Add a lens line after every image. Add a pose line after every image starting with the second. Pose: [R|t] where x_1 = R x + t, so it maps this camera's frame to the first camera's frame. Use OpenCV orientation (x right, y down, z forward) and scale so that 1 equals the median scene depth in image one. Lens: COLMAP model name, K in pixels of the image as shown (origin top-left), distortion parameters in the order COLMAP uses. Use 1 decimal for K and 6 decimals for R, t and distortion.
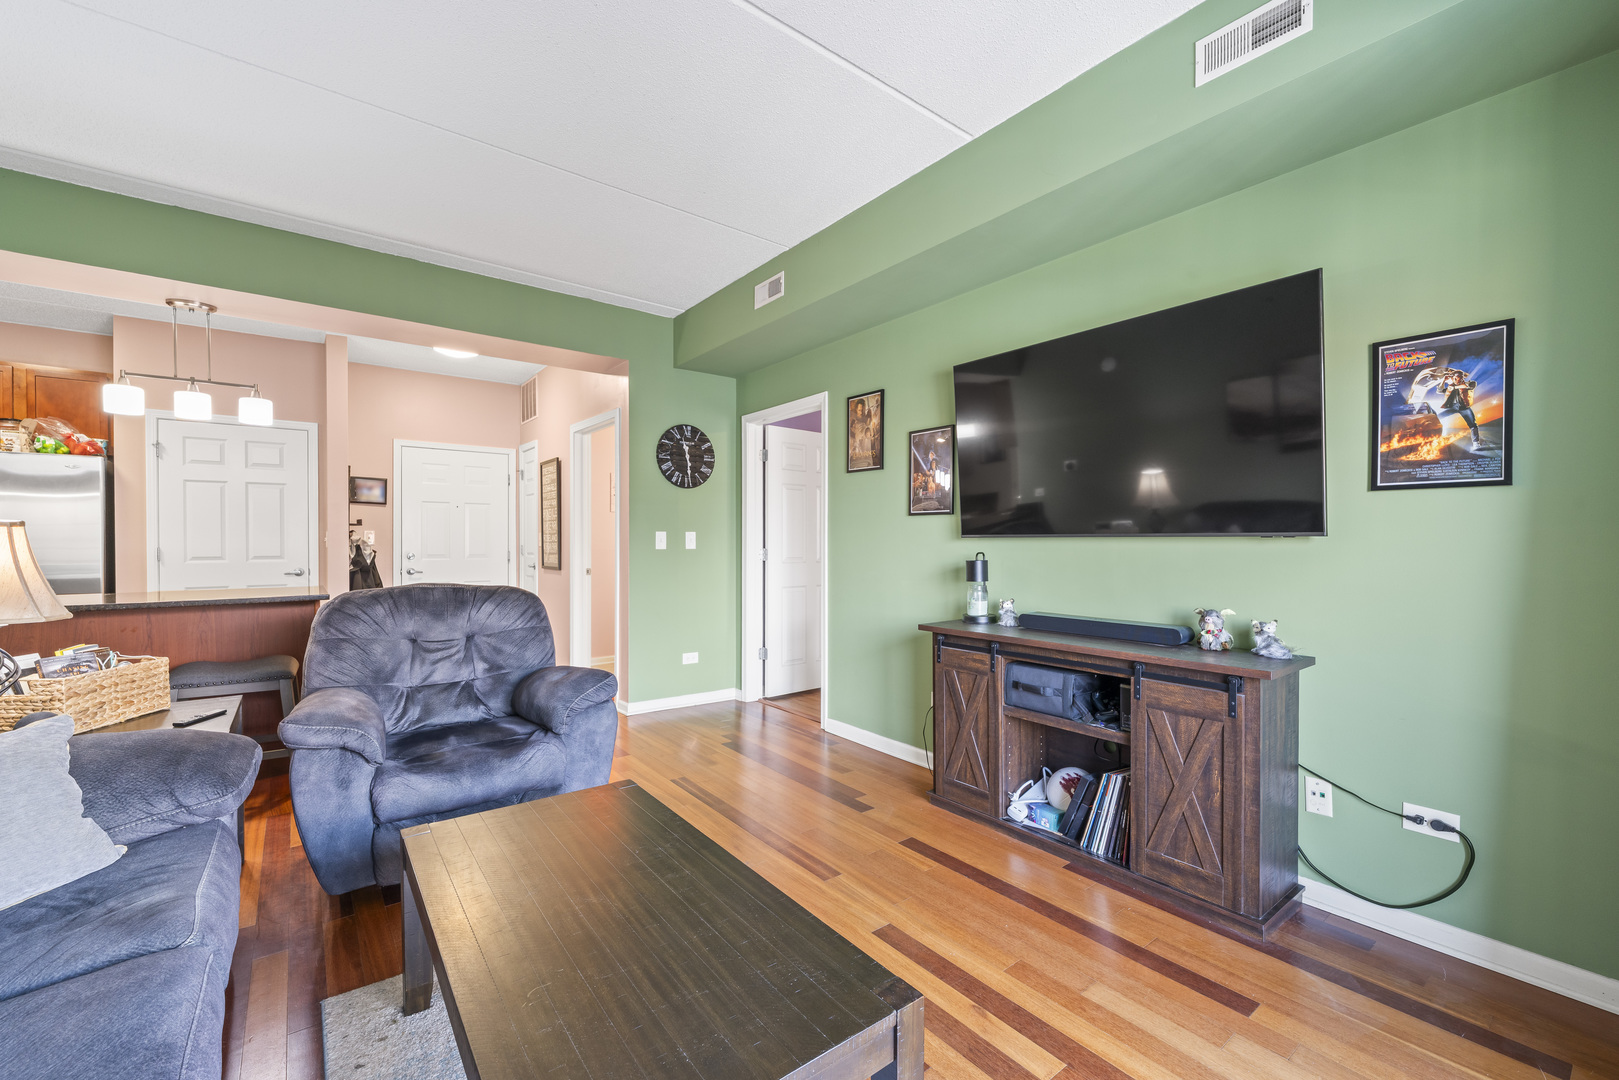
lens RADIAL K [[664.9, 0, 812.5], [0, 664.9, 546.1], [0, 0, 1]] dist [0.004967, -0.002268]
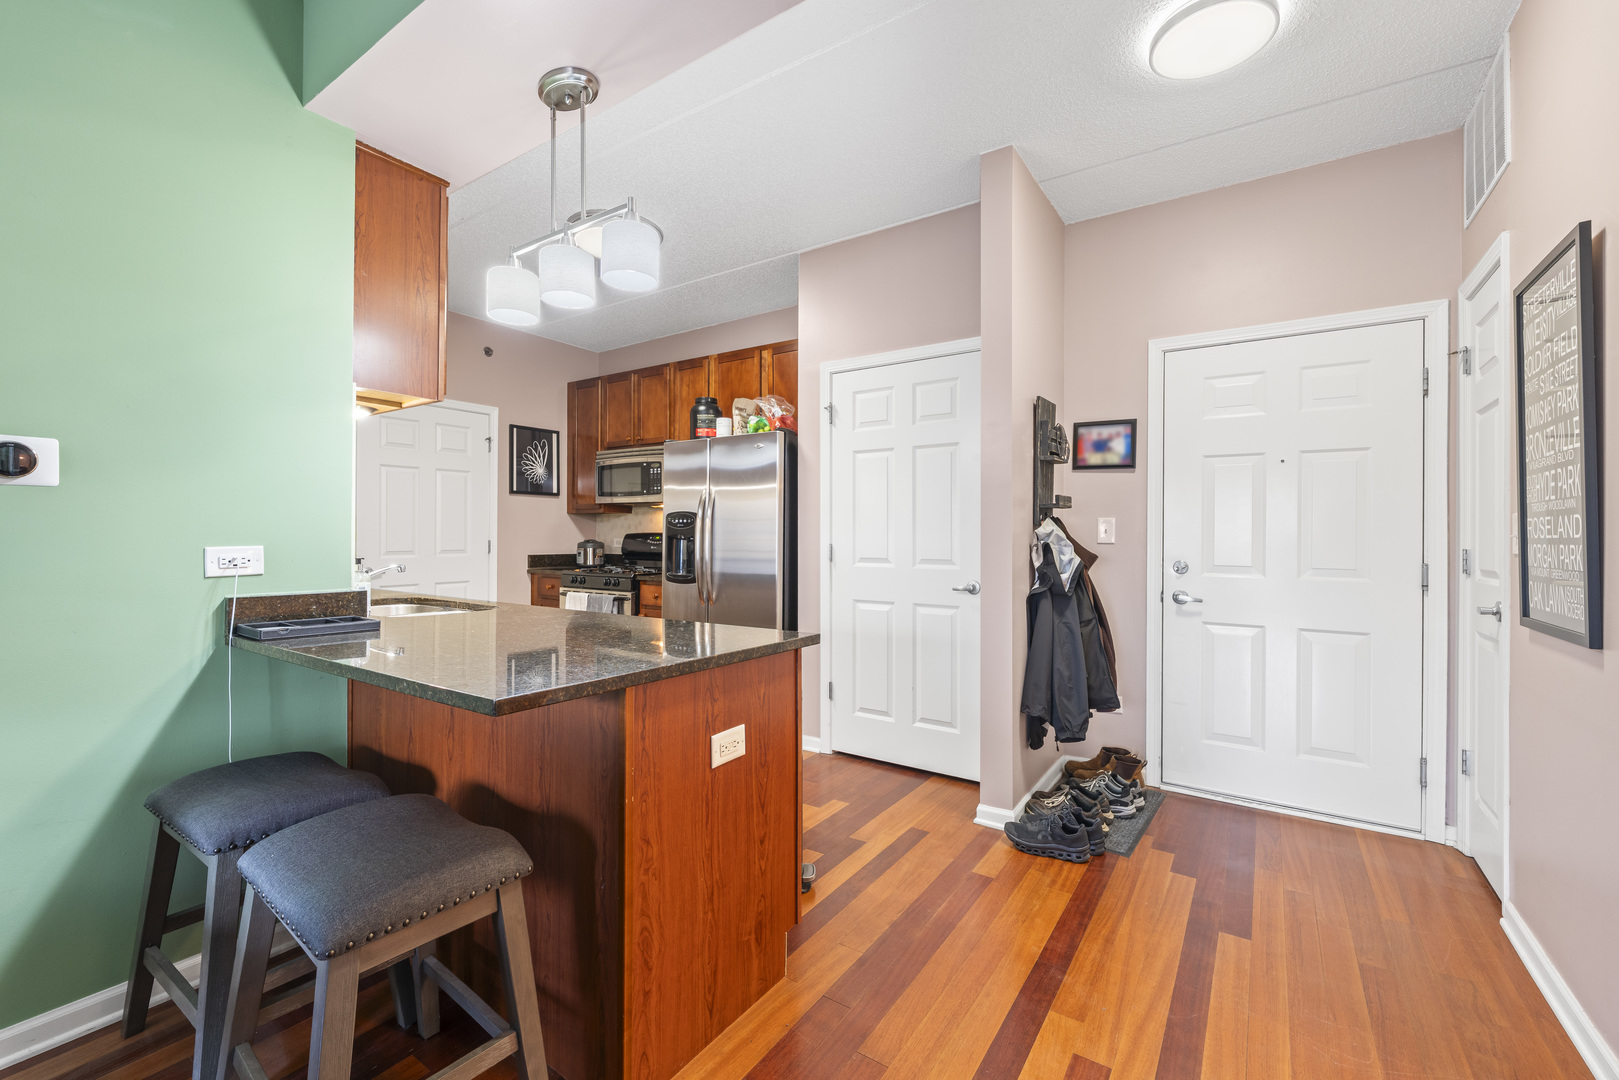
lens RADIAL K [[664.9, 0, 818.8], [0, 664.9, 532.5], [0, 0, 1]] dist [0.004967, -0.002268]
pose [[0.318293, -0.001597, -0.947991, -0.380982], [-0.013222, 0.999894, -0.006124, -0.007509], [0.947900, 0.014484, 0.318238, 1.037503]]
